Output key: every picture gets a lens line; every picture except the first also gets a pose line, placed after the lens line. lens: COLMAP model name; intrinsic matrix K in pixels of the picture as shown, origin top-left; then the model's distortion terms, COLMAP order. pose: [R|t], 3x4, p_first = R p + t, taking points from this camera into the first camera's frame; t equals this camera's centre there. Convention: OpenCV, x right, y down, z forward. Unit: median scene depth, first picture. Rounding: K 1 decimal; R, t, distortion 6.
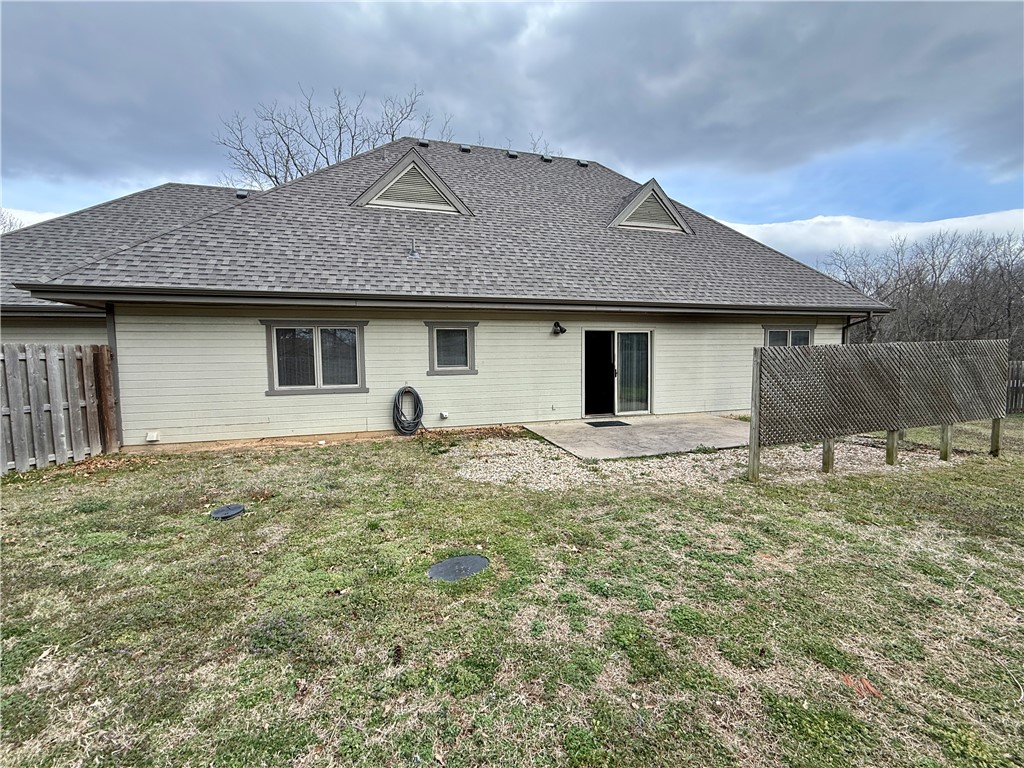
lens RADIAL K [[408.9, 0, 509.9], [0, 408.9, 383.4], [0, 0, 1]] dist [-0.001138, 0.000224]
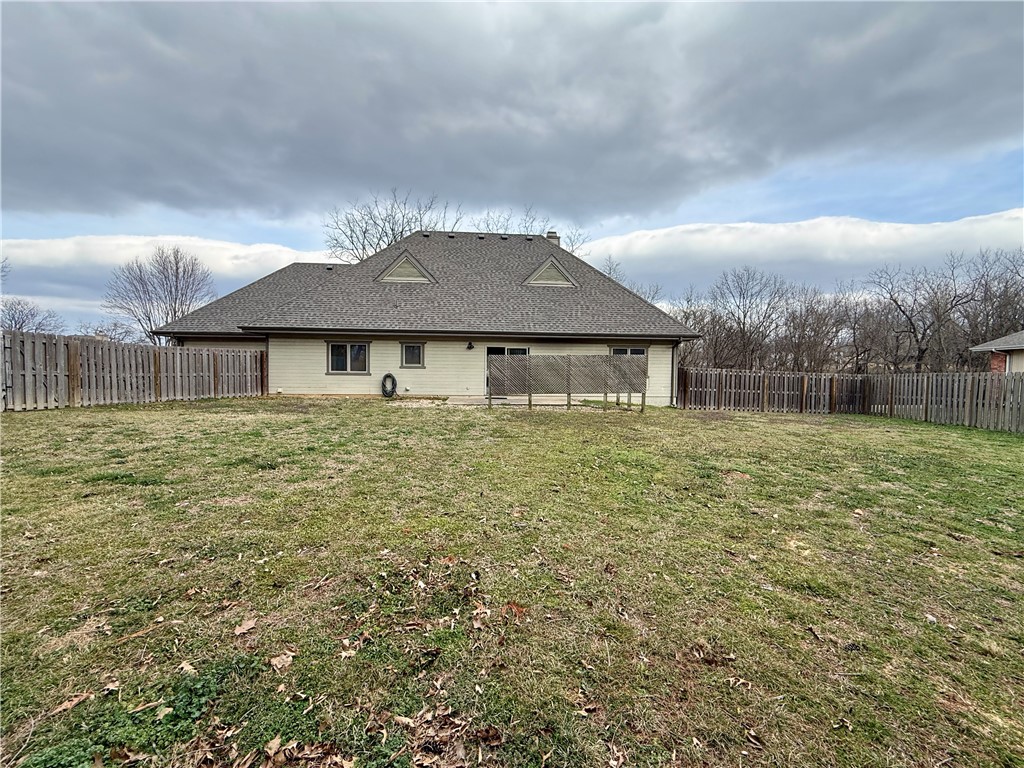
lens RADIAL K [[408.9, 0, 509.9], [0, 408.9, 383.4], [0, 0, 1]] dist [-0.001138, 0.000224]
pose [[0.978009, 0.033487, -0.205858, 0.685318], [-0.038972, 0.998984, -0.022646, 0.072324], [0.204891, 0.030171, 0.978320, -0.782024]]
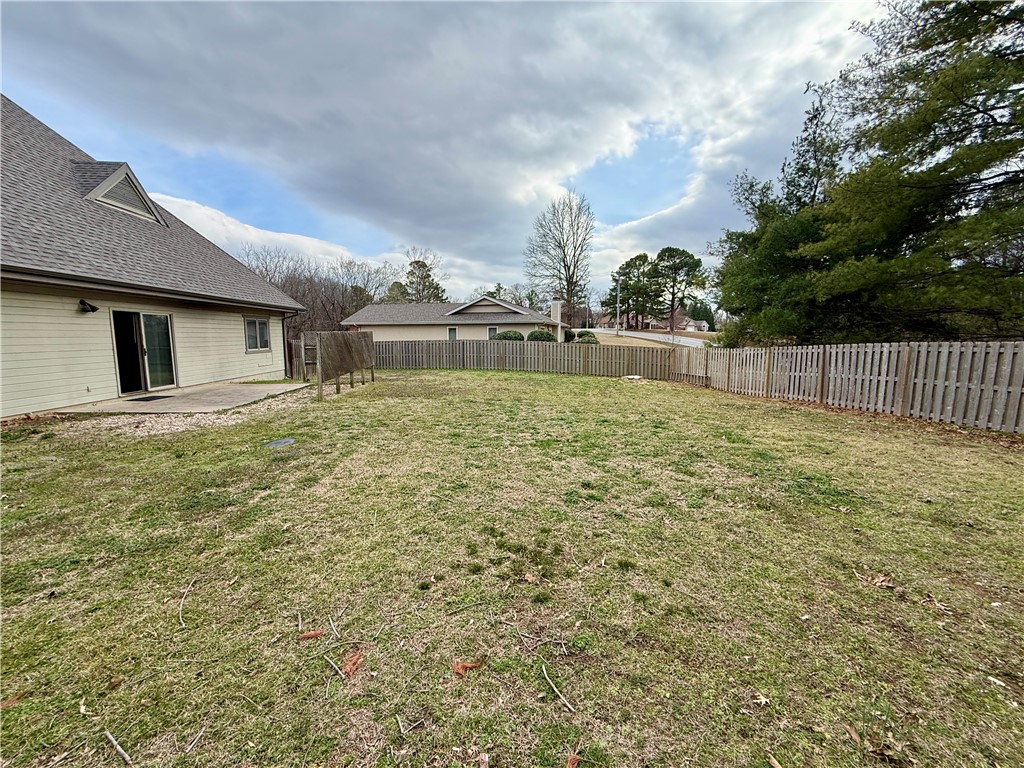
lens RADIAL K [[408.9, 0, 509.9], [0, 408.9, 383.4], [0, 0, 1]] dist [-0.001138, 0.000224]
pose [[0.216008, -0.098822, 0.971378, -0.622858], [0.059252, 0.994358, 0.087984, 0.020269], [-0.974592, 0.038551, 0.220644, -0.181372]]
